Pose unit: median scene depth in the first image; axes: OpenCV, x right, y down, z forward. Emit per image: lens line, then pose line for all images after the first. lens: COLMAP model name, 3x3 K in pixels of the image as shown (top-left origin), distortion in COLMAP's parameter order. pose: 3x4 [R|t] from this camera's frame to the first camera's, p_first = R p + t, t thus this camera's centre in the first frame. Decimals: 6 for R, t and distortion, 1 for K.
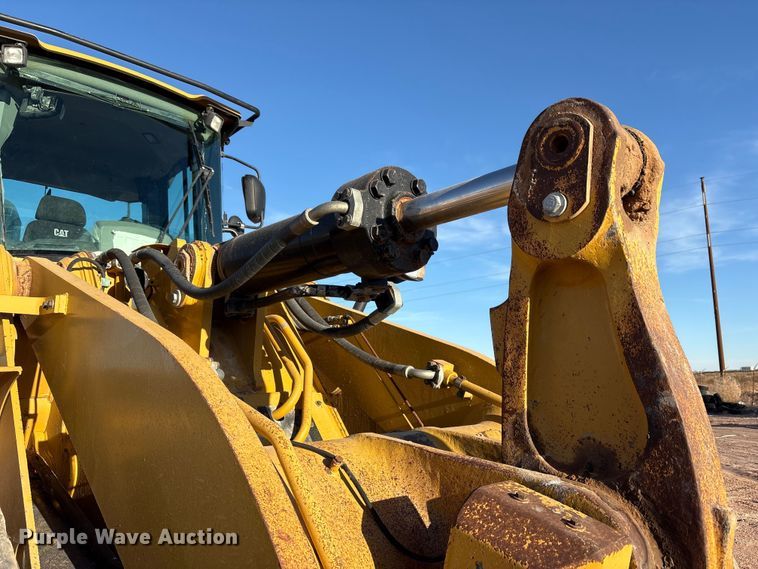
lens RADIAL K [[571.1, 0, 379.0], [0, 571.1, 284.5], [0, 0, 1]] dist [0.052899, -0.067226]
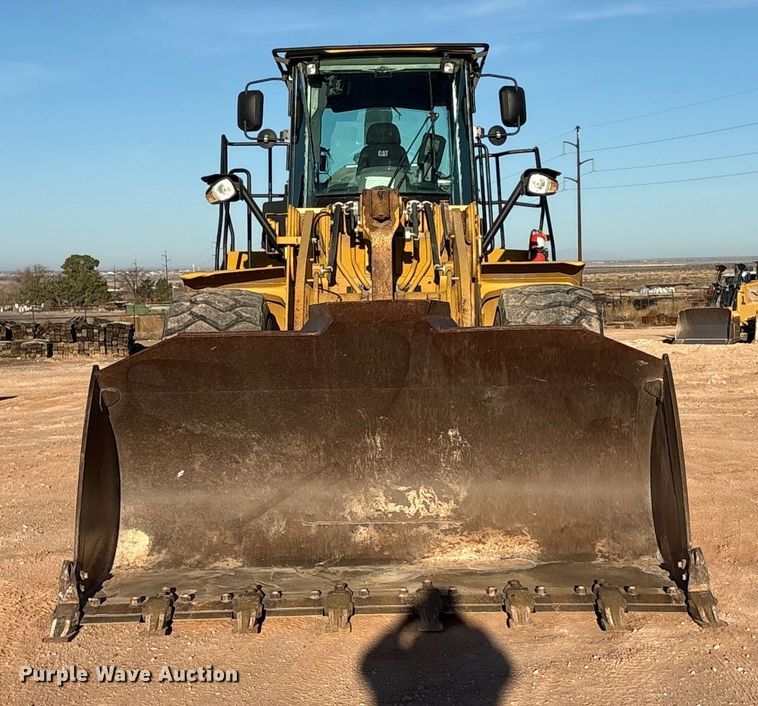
lens RADIAL K [[1578.7, 0, 379.0], [0, 1578.7, 353.0], [0, 0, 1]] dist [0.034585, 0.101126]
pose [[0.710803, 0.039891, -0.702259, 6.118642], [0.125219, 0.975267, 0.182141, -0.940340], [0.692155, -0.217402, 0.688228, -4.836515]]
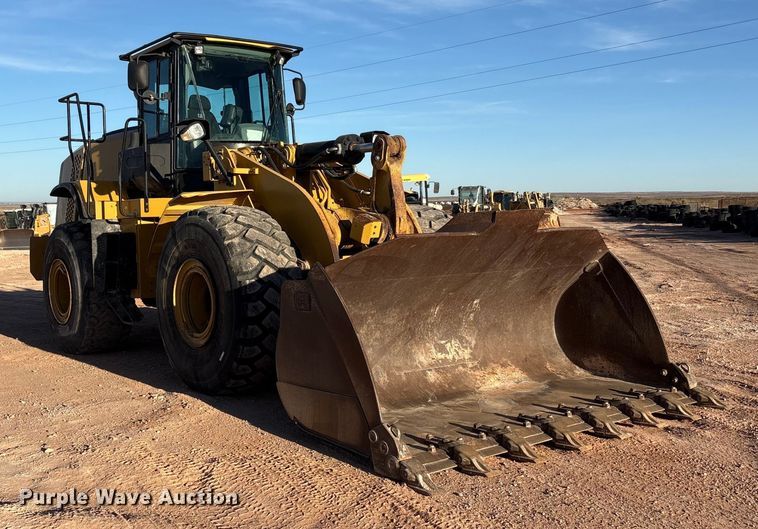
lens RADIAL K [[816.9, 0, 317.8], [0, 816.9, 264.8], [0, 0, 1]] dist [0.106915, -0.002992]
pose [[0.988631, 0.022342, -0.148694, 0.749720], [0.014237, 0.970548, 0.240488, -0.814604], [0.149688, -0.239870, 0.959195, -5.164040]]
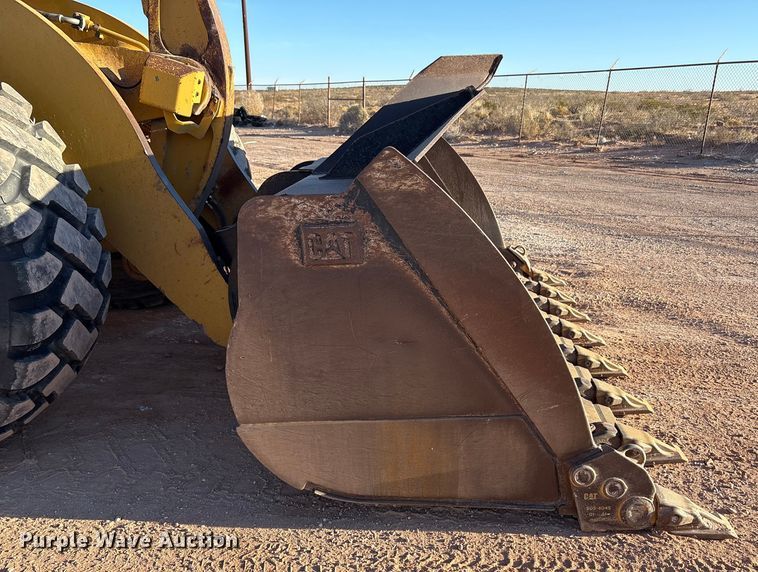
lens RADIAL K [[636.6, 0, 430.9], [0, 636.6, 314.9], [0, 0, 1]] dist [0.095985, -0.106377]
pose [[0.702332, -0.196422, 0.684214, -1.022402], [-0.147938, 0.899916, 0.410201, -0.002113], [-0.696308, -0.389319, 0.602981, -1.870536]]
